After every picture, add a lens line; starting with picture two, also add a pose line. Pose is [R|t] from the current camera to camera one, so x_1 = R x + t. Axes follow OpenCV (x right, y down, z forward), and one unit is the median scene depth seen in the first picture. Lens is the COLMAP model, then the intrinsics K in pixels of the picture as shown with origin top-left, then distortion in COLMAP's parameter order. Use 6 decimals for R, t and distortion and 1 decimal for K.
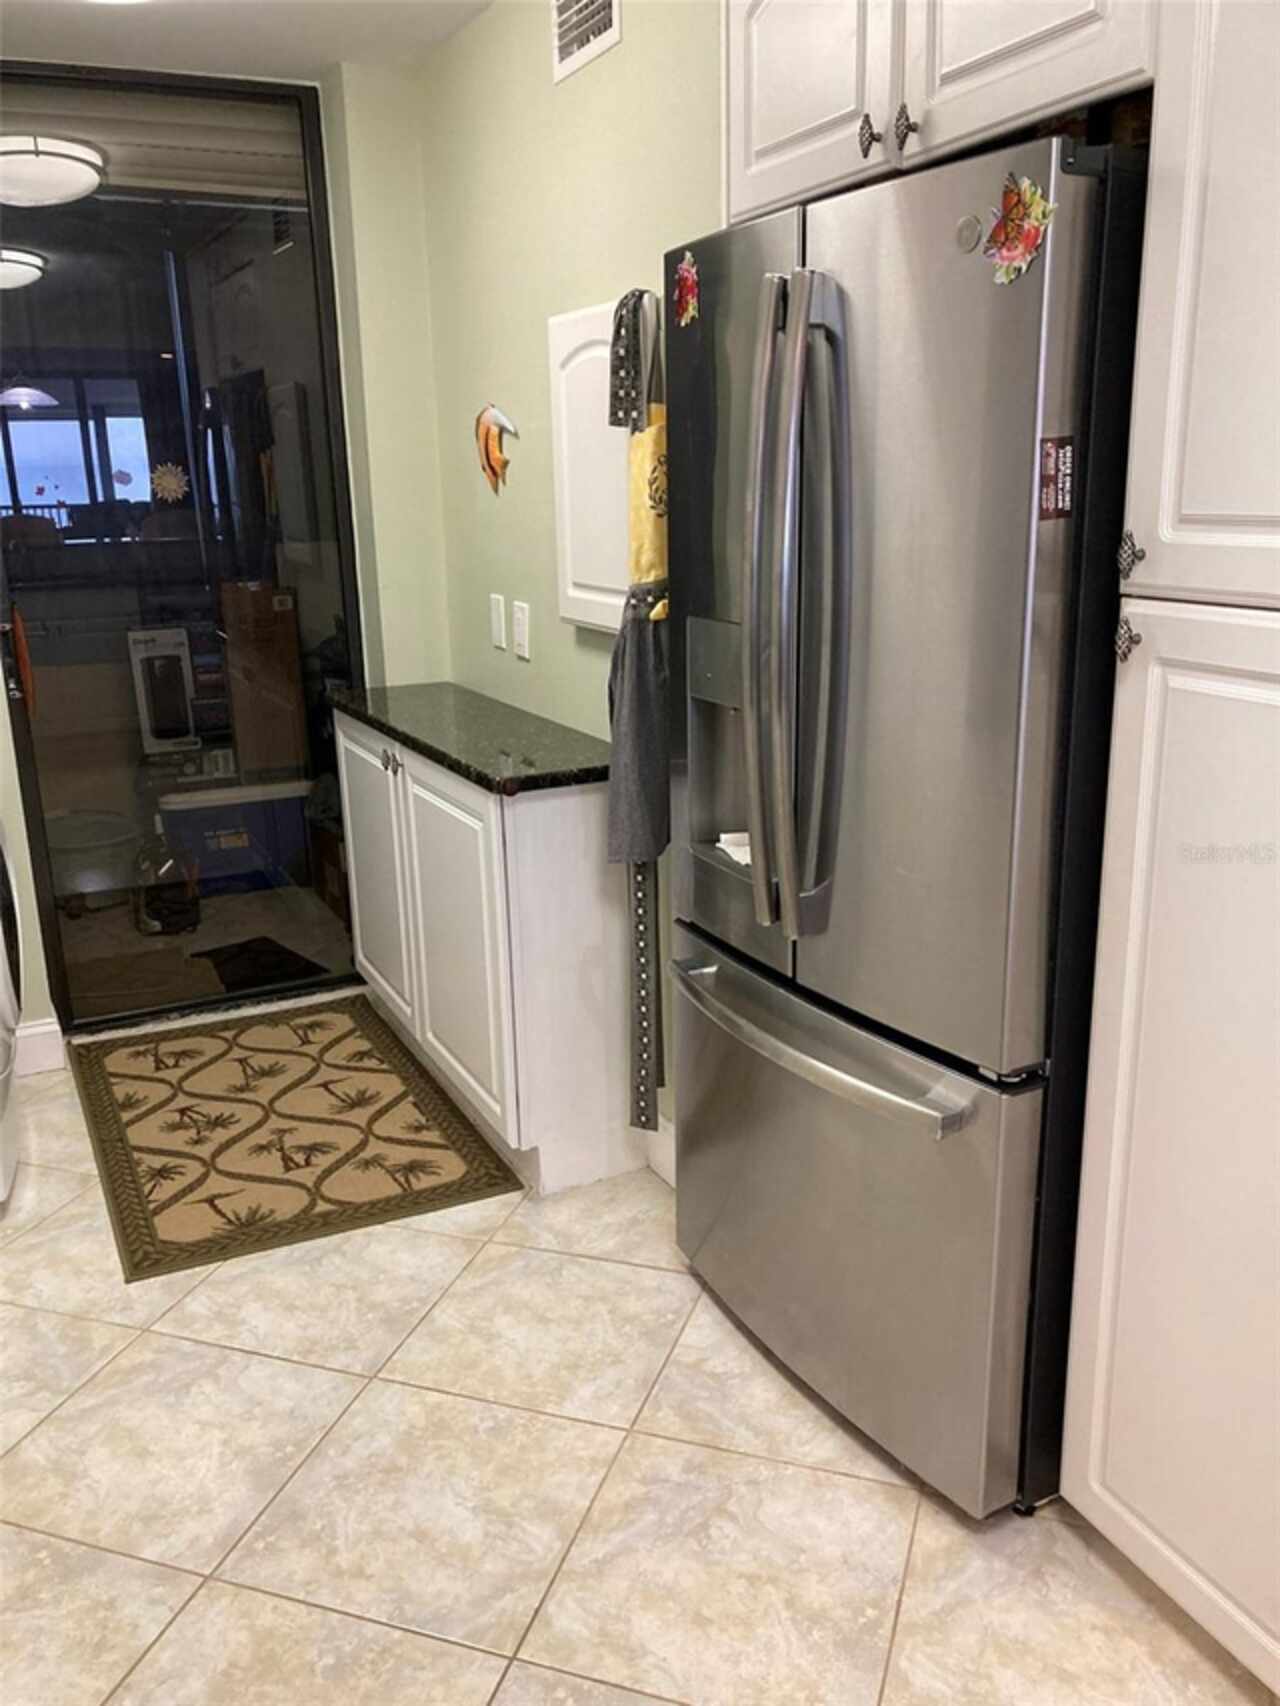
lens RADIAL K [[1414.0, 0, 653.9], [0, 1414.0, 863.4], [0, 0, 1]] dist [0.025658, -0.023829]
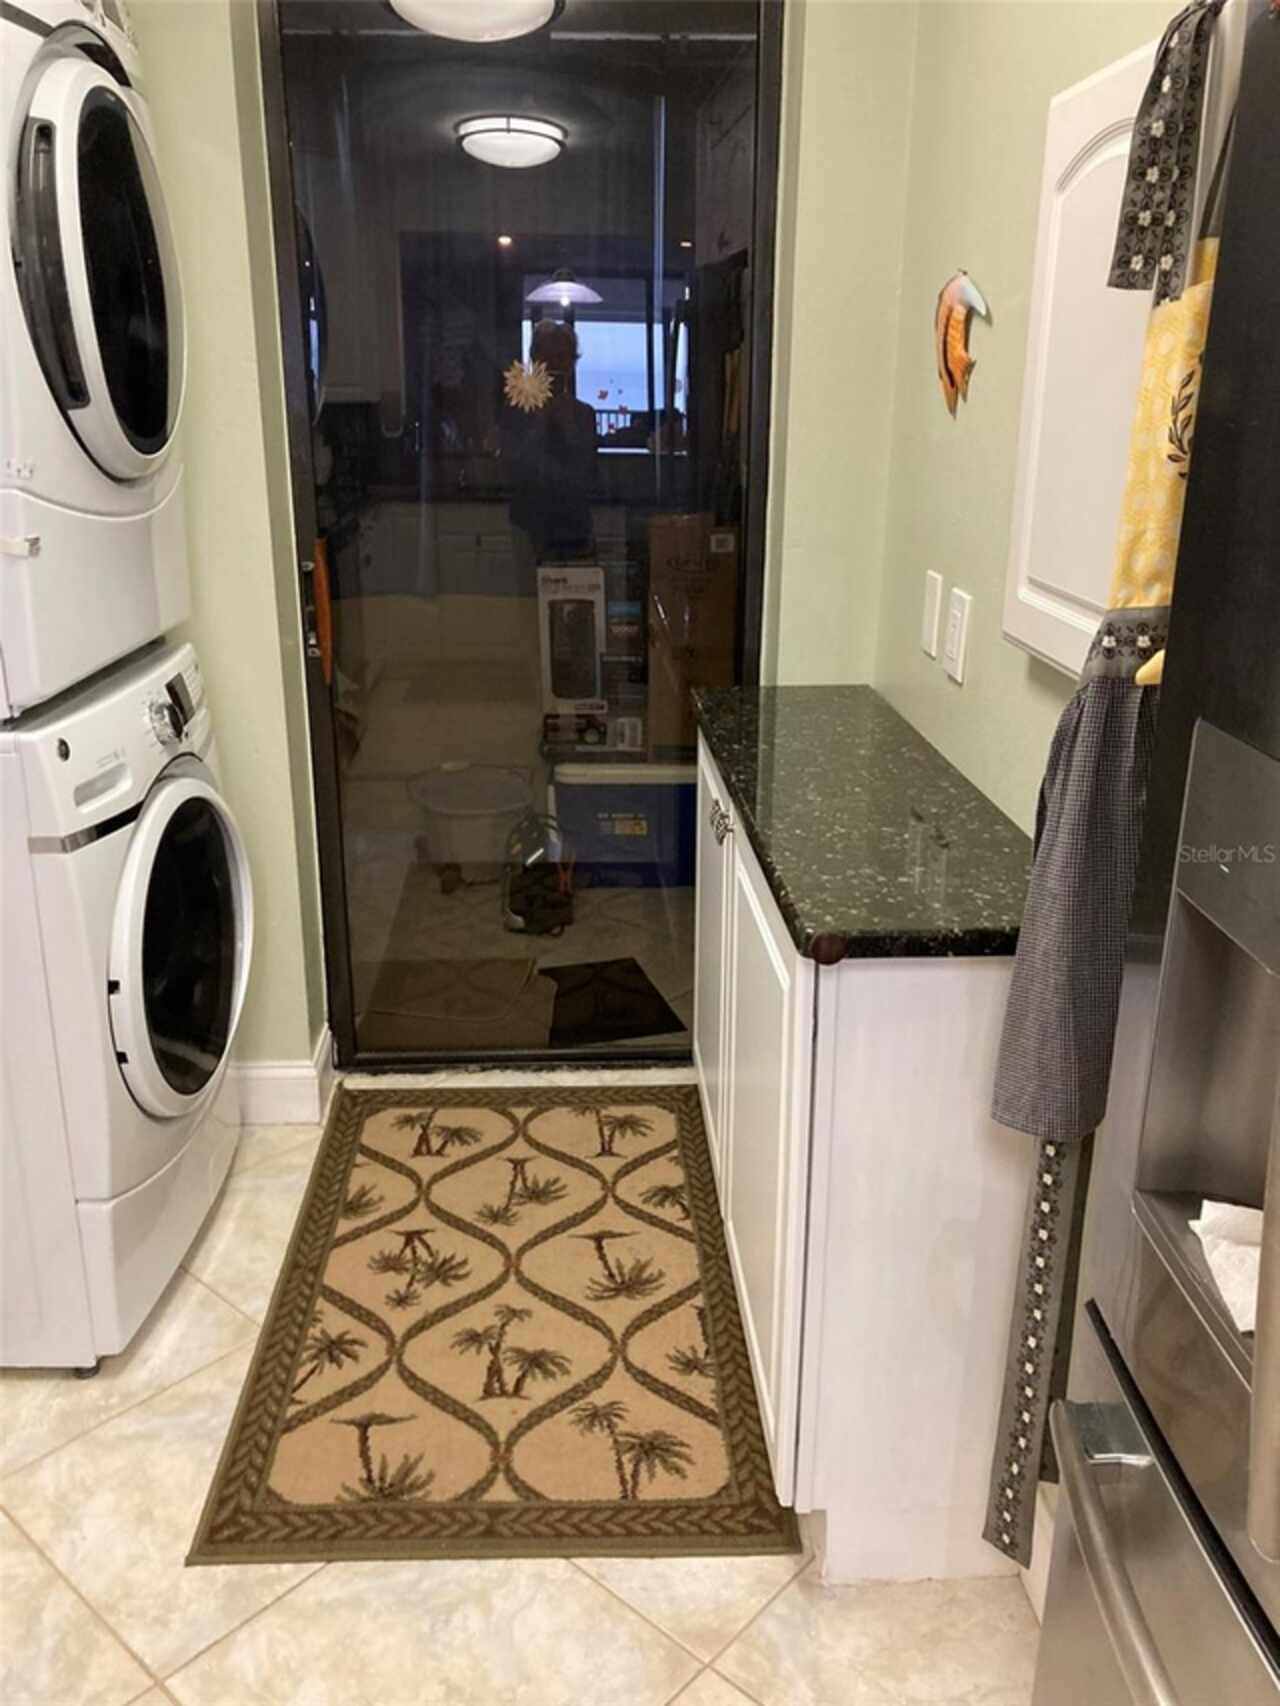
lens RADIAL K [[1414.0, 0, 630.3], [0, 1414.0, 846.3], [0, 0, 1]] dist [0.025658, -0.023829]
pose [[0.914676, 0.149716, -0.375436, 0.025864], [-0.132394, 0.988602, 0.071682, -0.108148], [0.381888, -0.015860, 0.924072, 0.397404]]
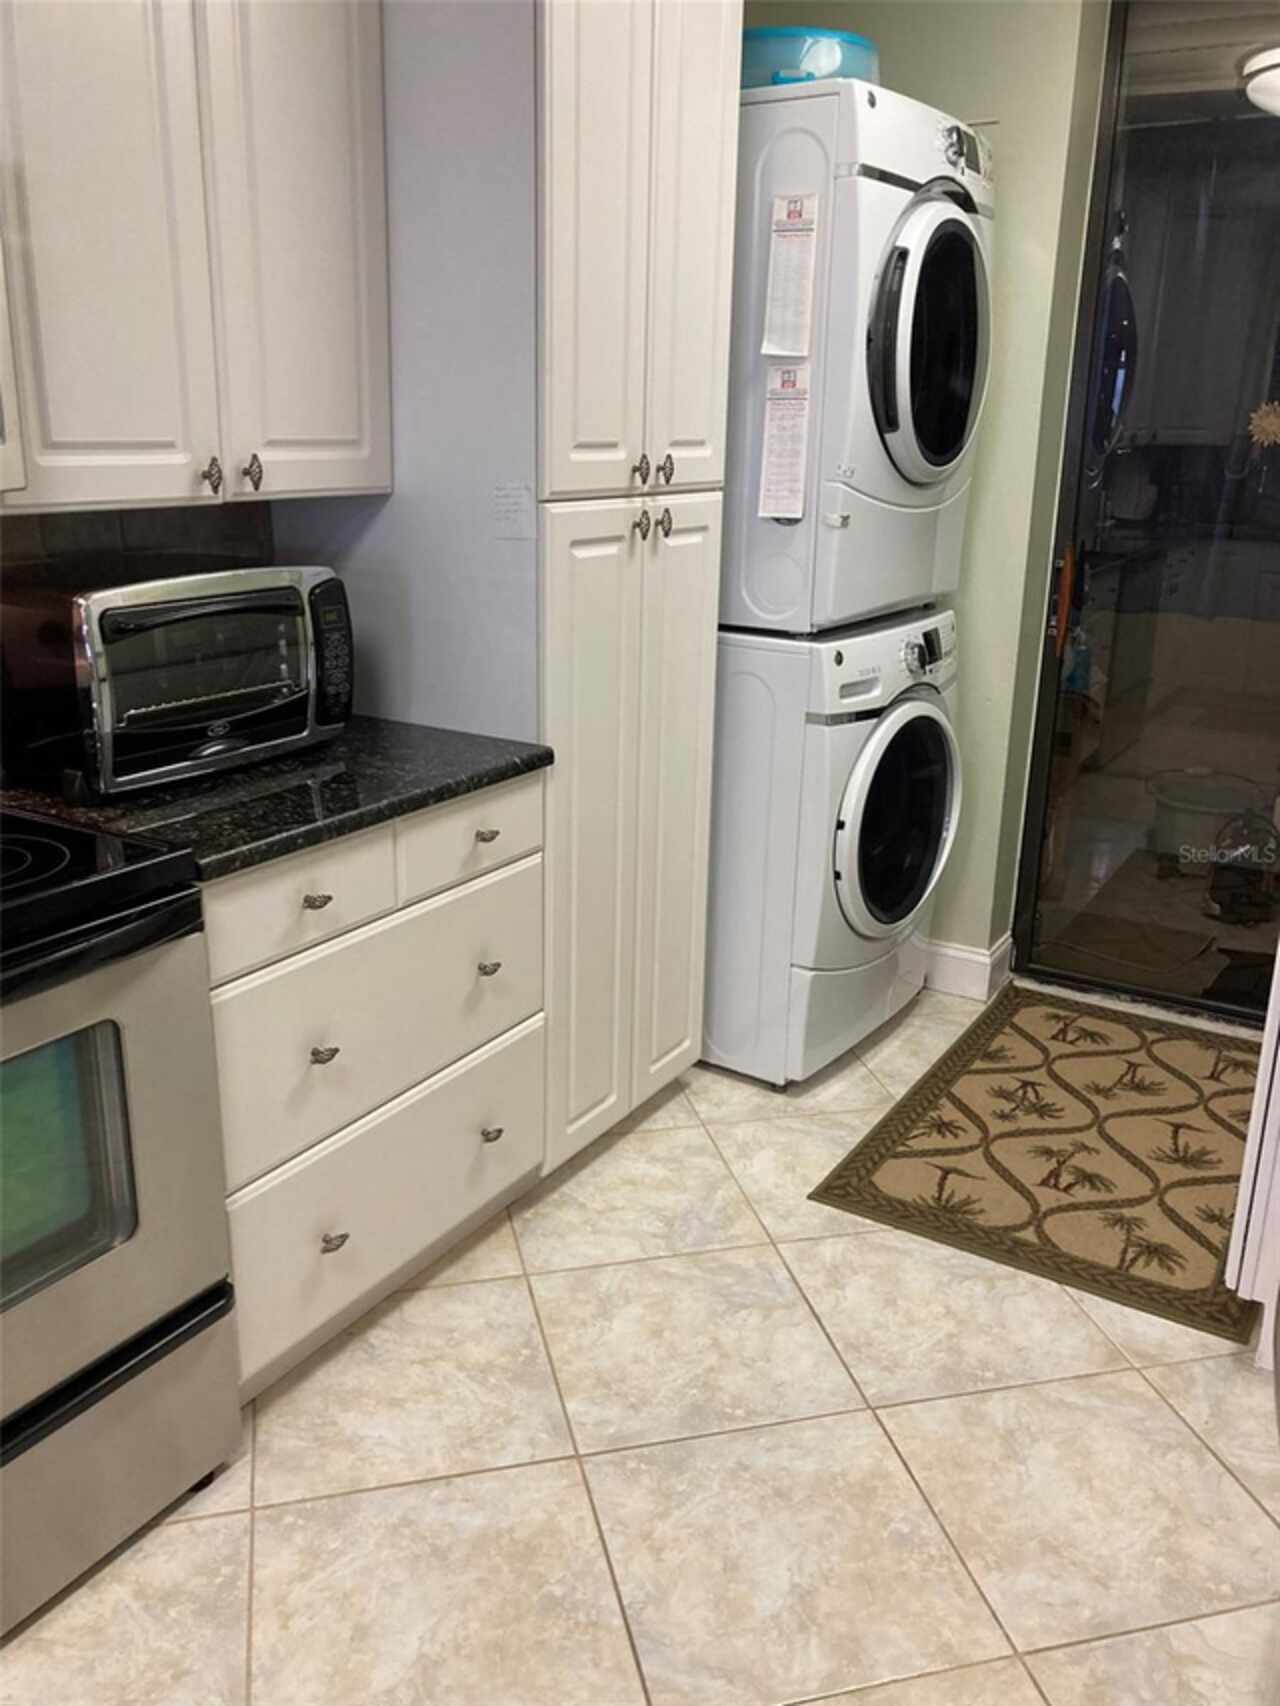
lens RADIAL K [[1414.0, 0, 641.3], [0, 1414.0, 858.6], [0, 0, 1]] dist [0.025658, -0.023829]
pose [[0.538341, 0.283904, -0.793465, 0.269434], [-0.259338, 0.951664, 0.164555, -0.066243], [0.801831, 0.117189, 0.585947, 0.239770]]
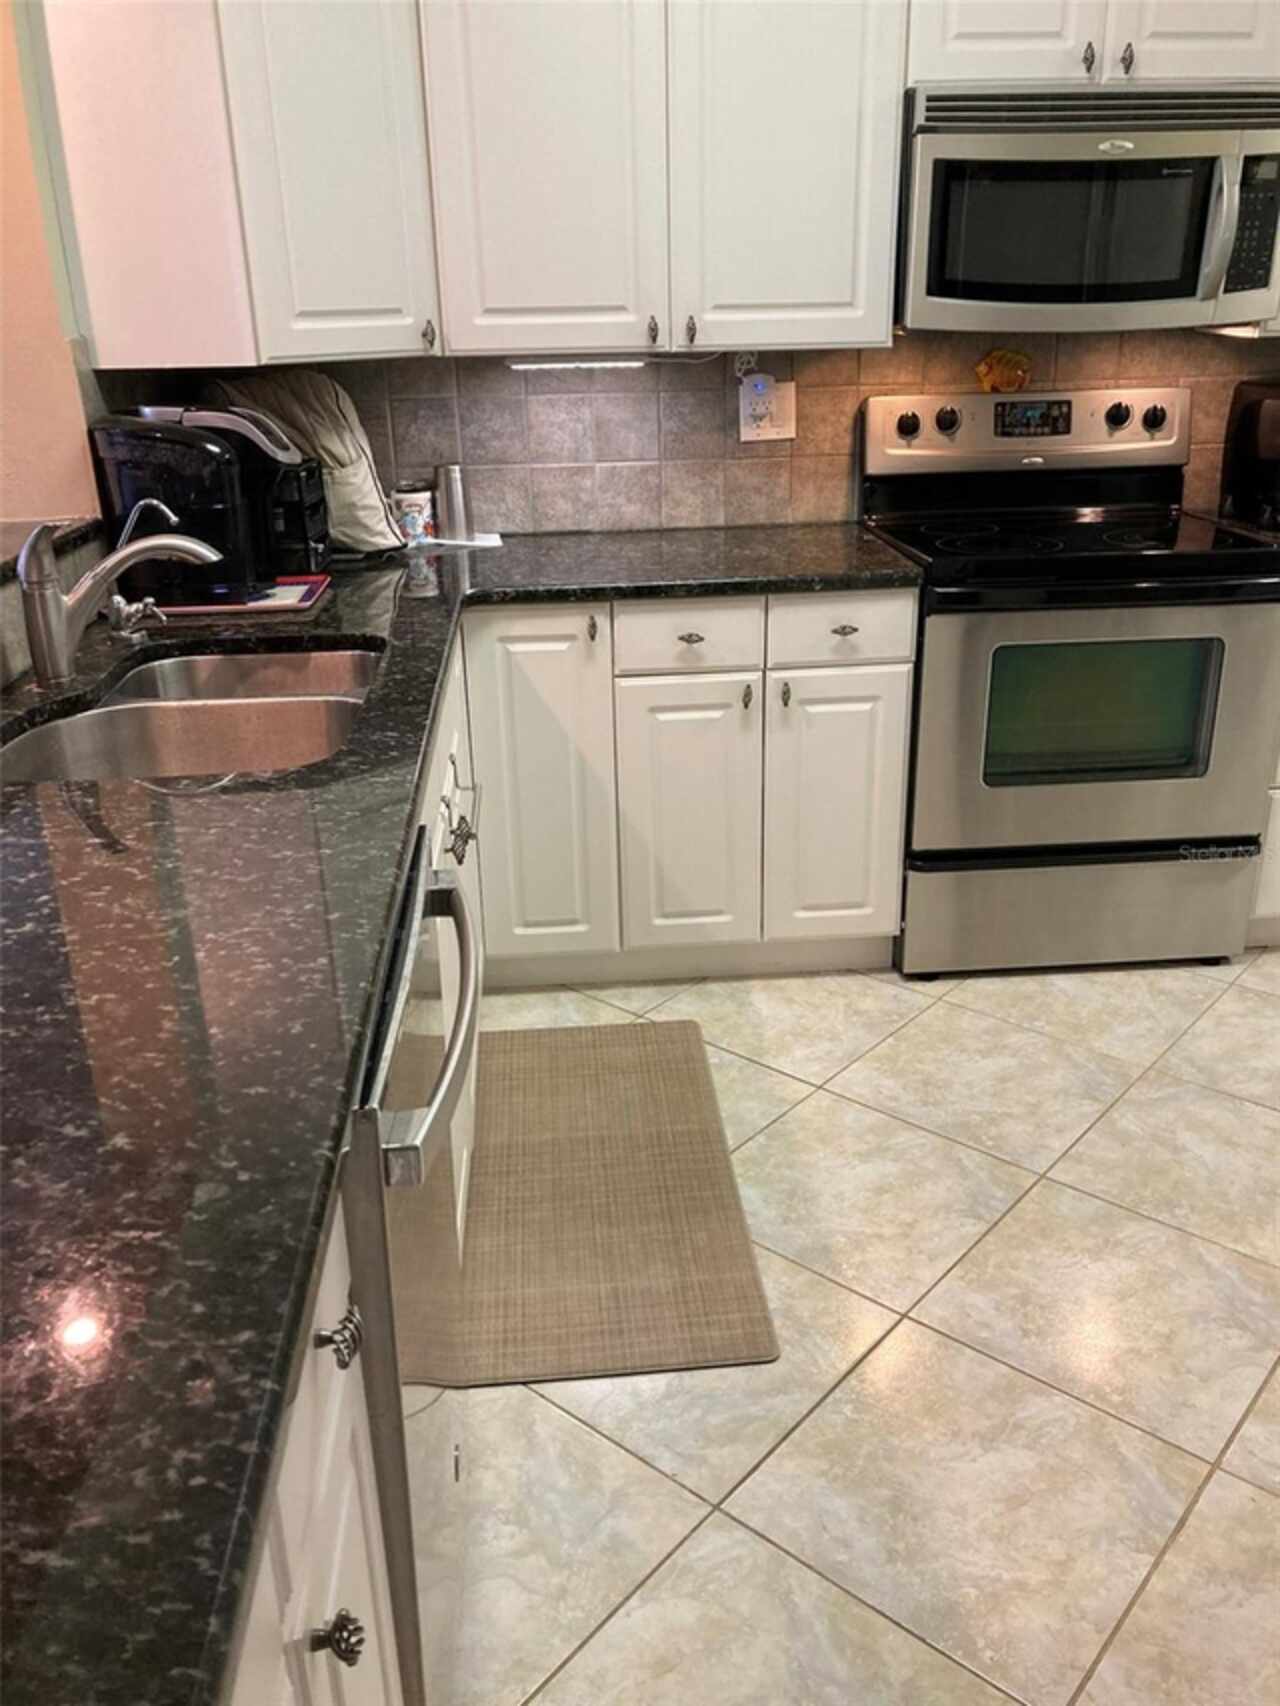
lens RADIAL K [[1414.0, 0, 649.4], [0, 1414.0, 846.3], [0, 0, 1]] dist [0.025658, -0.023829]
pose [[-0.365192, 0.372091, -0.853336, 0.725135], [-0.224356, 0.854451, 0.468592, -0.100468], [0.903493, 0.362577, -0.228558, 0.331126]]
